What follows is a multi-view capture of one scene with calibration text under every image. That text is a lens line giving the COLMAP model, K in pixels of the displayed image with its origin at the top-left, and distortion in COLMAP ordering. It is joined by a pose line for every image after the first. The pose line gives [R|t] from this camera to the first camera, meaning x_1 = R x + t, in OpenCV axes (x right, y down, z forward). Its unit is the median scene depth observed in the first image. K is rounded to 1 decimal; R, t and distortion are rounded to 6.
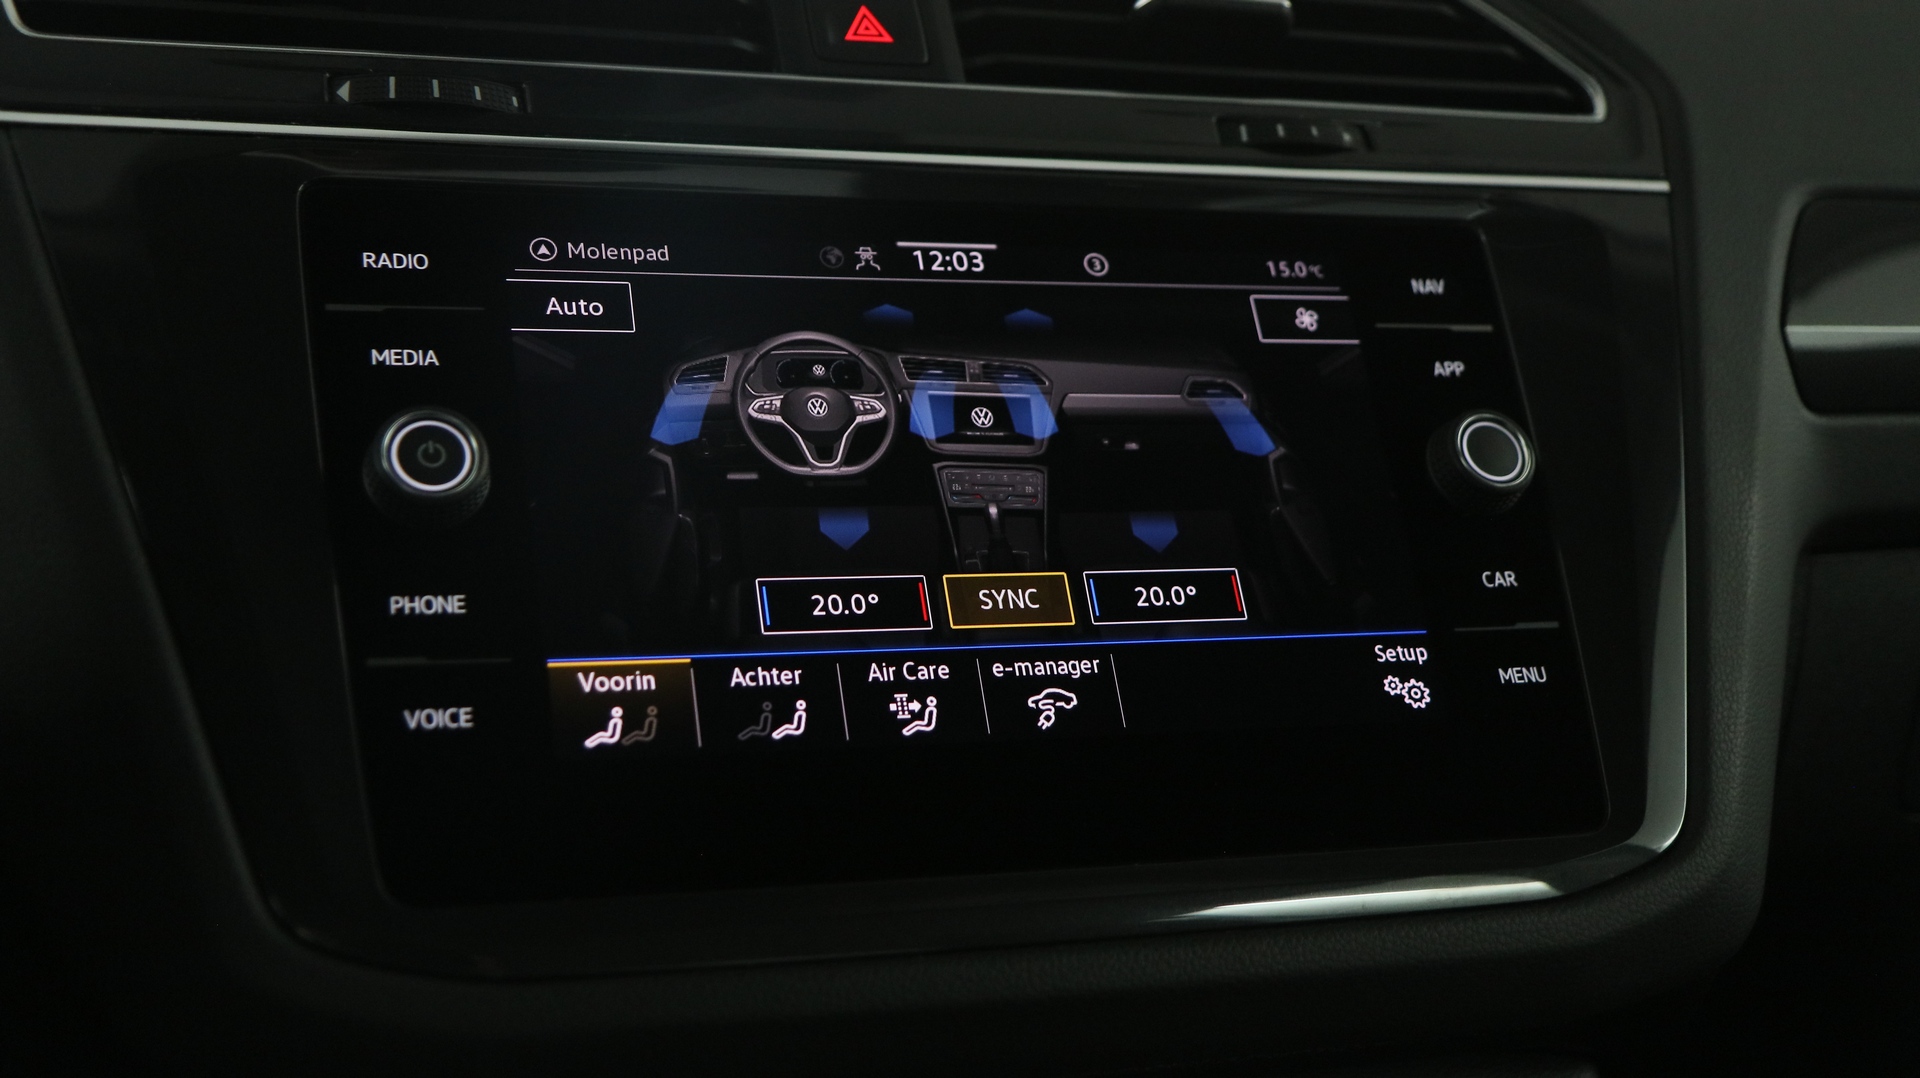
lens RADIAL K [[2270.3, 0, 975.2], [0, 2270.3, 531.3], [0, 0, 1]] dist [0.004498, 0.000000]
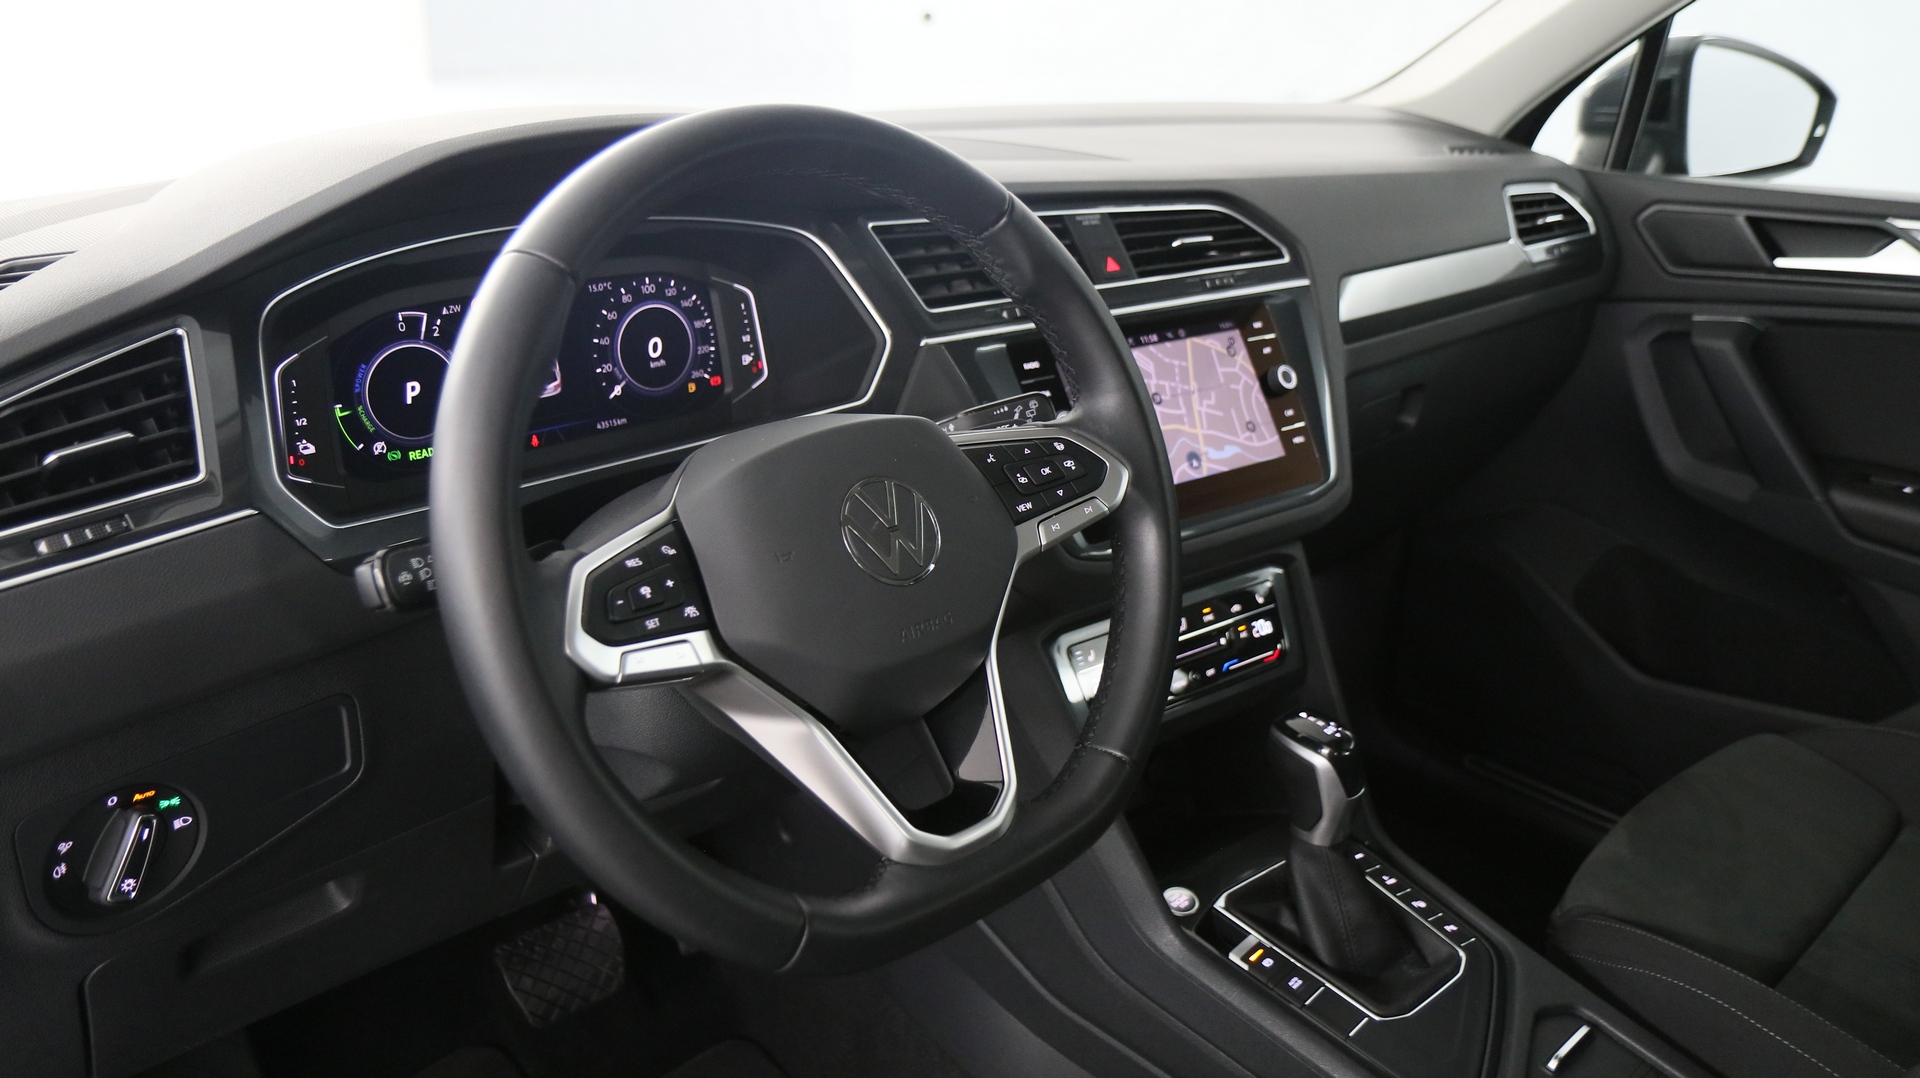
lens RADIAL K [[1458.1, 0, 972.9], [0, 1458.1, 532.8], [0, 0, 1]] dist [-0.021746, 0.016916]
pose [[0.946083, -0.134047, 0.294888, -0.961626], [0.067359, 0.971871, 0.225676, -0.353404], [-0.316844, -0.193645, 0.928500, -1.028291]]
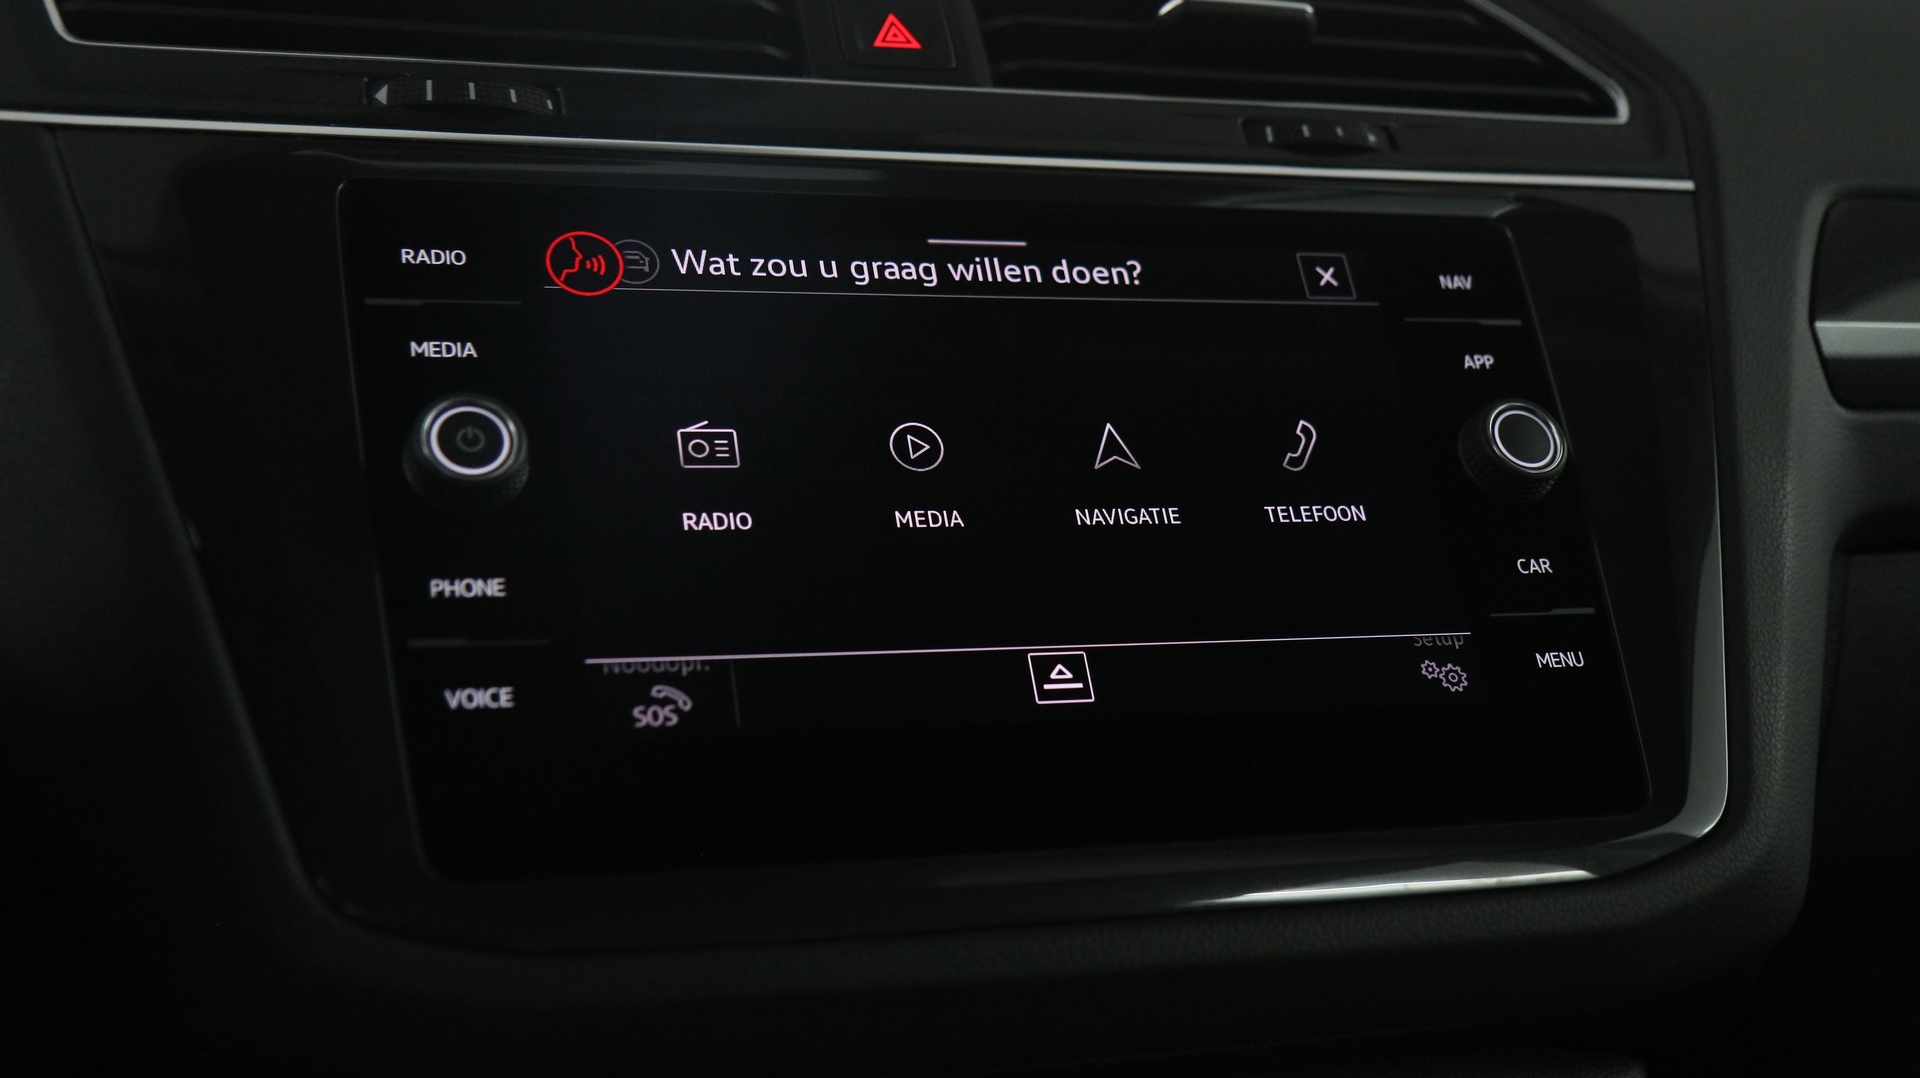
lens RADIAL K [[2270.3, 0, 972.4], [0, 2270.3, 548.8], [0, 0, 1]] dist [0.004498, 0.000000]
pose [[0.999789, -0.015238, -0.013756, -0.002821], [0.014690, 0.999129, -0.039067, 0.050007], [0.014339, 0.038857, 0.999142, -0.003197]]
